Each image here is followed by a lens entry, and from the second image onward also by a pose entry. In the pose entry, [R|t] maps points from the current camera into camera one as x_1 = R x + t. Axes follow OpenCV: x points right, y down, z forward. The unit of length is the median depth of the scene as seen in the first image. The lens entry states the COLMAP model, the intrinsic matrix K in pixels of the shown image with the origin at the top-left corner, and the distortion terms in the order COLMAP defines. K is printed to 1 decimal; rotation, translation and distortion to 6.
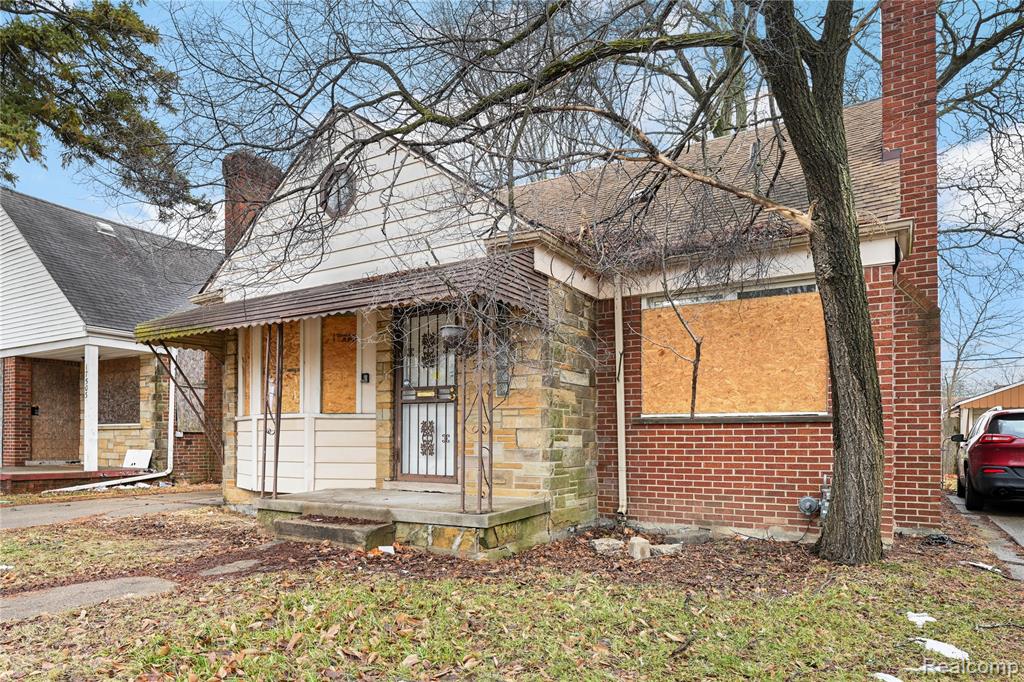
lens RADIAL K [[641.2, 0, 510.9], [0, 641.2, 384.3], [0, 0, 1]] dist [-0.000974, 0.000141]
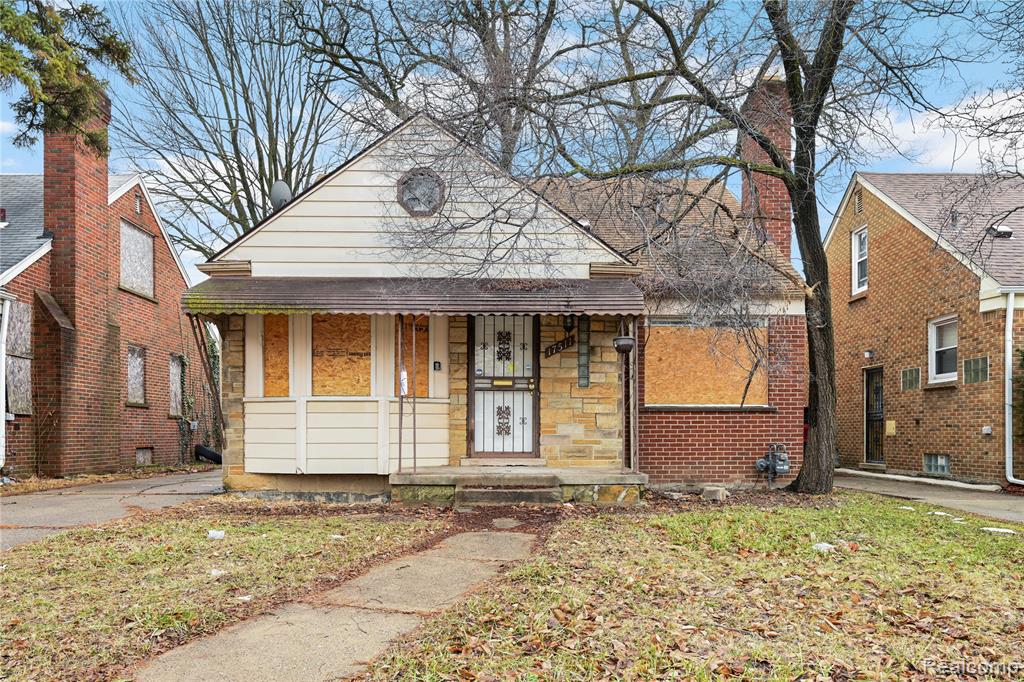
lens RADIAL K [[712.4, 0, 512.3], [0, 712.4, 360.5], [0, 0, 1]] dist [0.000159, -0.000061]
pose [[0.838849, 0.052713, 0.541806, -0.852357], [-0.045818, 0.998606, -0.026218, 0.007646], [-0.542433, -0.002832, 0.840094, -0.108555]]
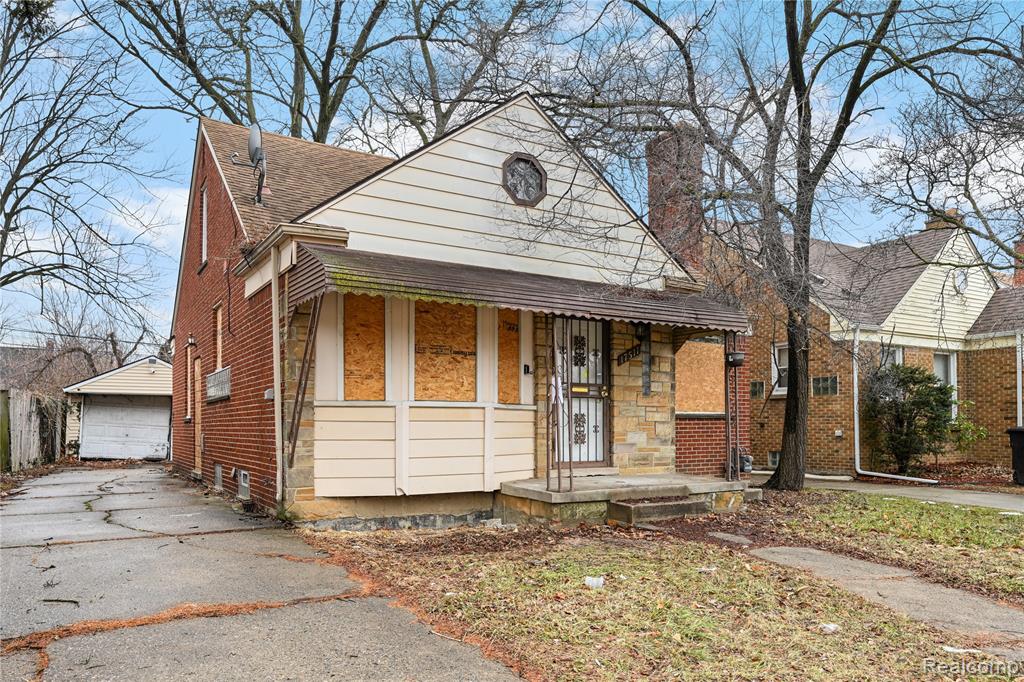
lens RADIAL K [[702.4, 0, 512.0], [0, 702.4, 341.0], [0, 0, 1]] dist [-0.001155, 0.000184]
pose [[0.454317, 0.103120, 0.884852, -1.331859], [-0.076209, 0.994135, -0.076727, 0.035114], [-0.887575, -0.032575, 0.459511, 0.555986]]
